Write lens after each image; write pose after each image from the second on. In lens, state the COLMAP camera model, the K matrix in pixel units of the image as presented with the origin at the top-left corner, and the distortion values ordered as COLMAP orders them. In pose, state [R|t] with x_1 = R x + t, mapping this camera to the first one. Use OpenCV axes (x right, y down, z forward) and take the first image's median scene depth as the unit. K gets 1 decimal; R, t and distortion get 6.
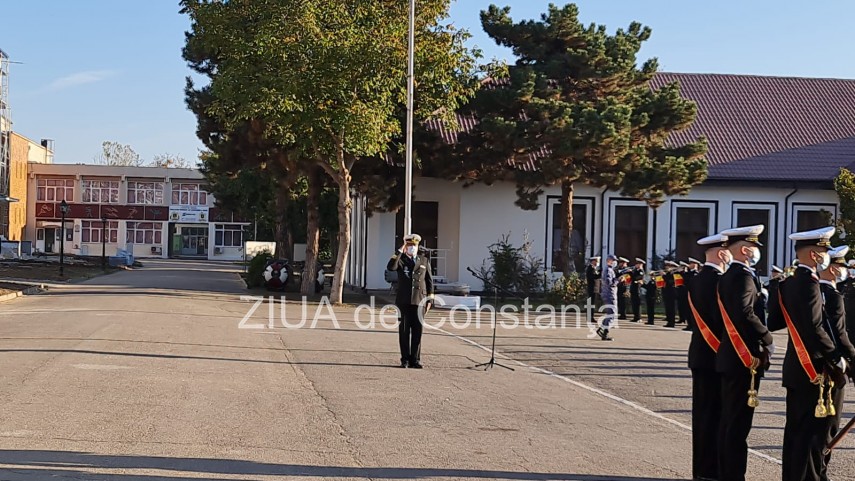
lens RADIAL K [[1423.4, 0, 426.4], [0, 1423.4, 248.3], [0, 0, 1]] dist [0.088339, 0.000000]
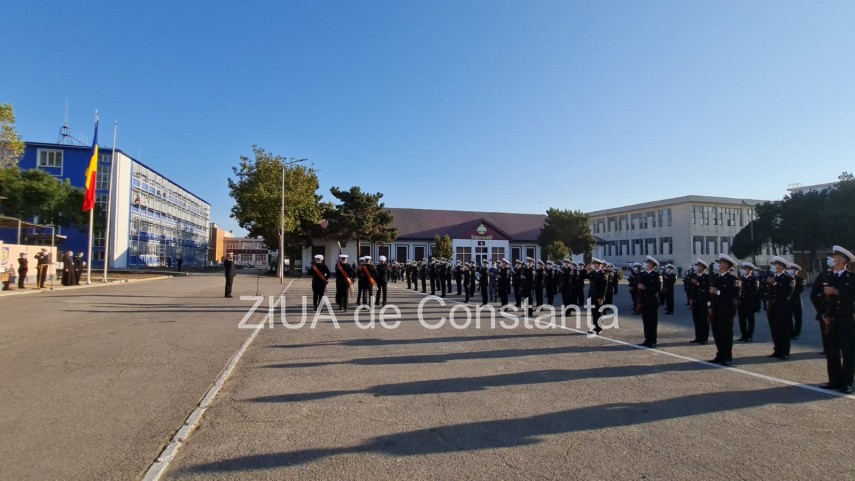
lens RADIAL K [[397.0, 0, 426.9], [0, 397.0, 242.5], [0, 0, 1]] dist [-0.003917, 0.000605]
pose [[0.987787, -0.011841, 0.155359, 0.115674], [0.018948, 0.998837, -0.044344, 0.006113], [-0.154653, 0.046746, 0.986862, 0.053123]]
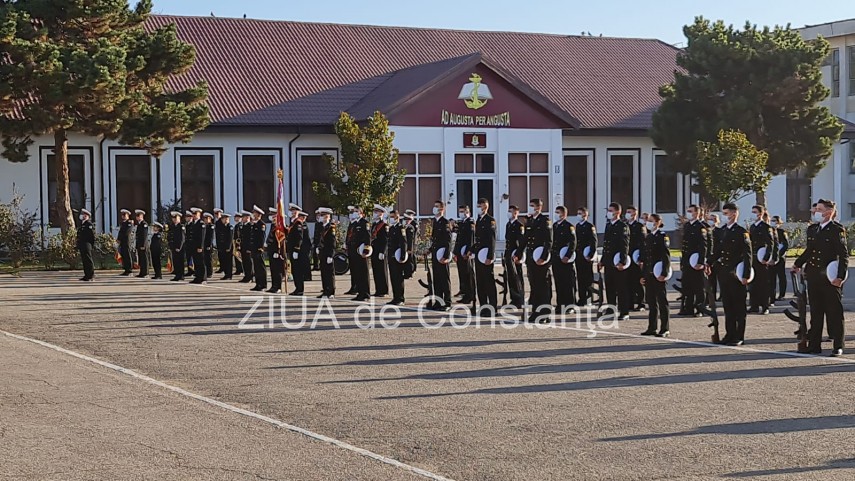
lens RADIAL K [[1437.4, 0, 442.9], [0, 1437.4, 250.0], [0, 0, 1]] dist [0.066303, 0.000000]
pose [[0.938561, -0.049958, 0.341479, 0.007631], [0.037641, 0.998383, 0.042607, 0.000305], [-0.343055, -0.027136, 0.938923, 0.028373]]
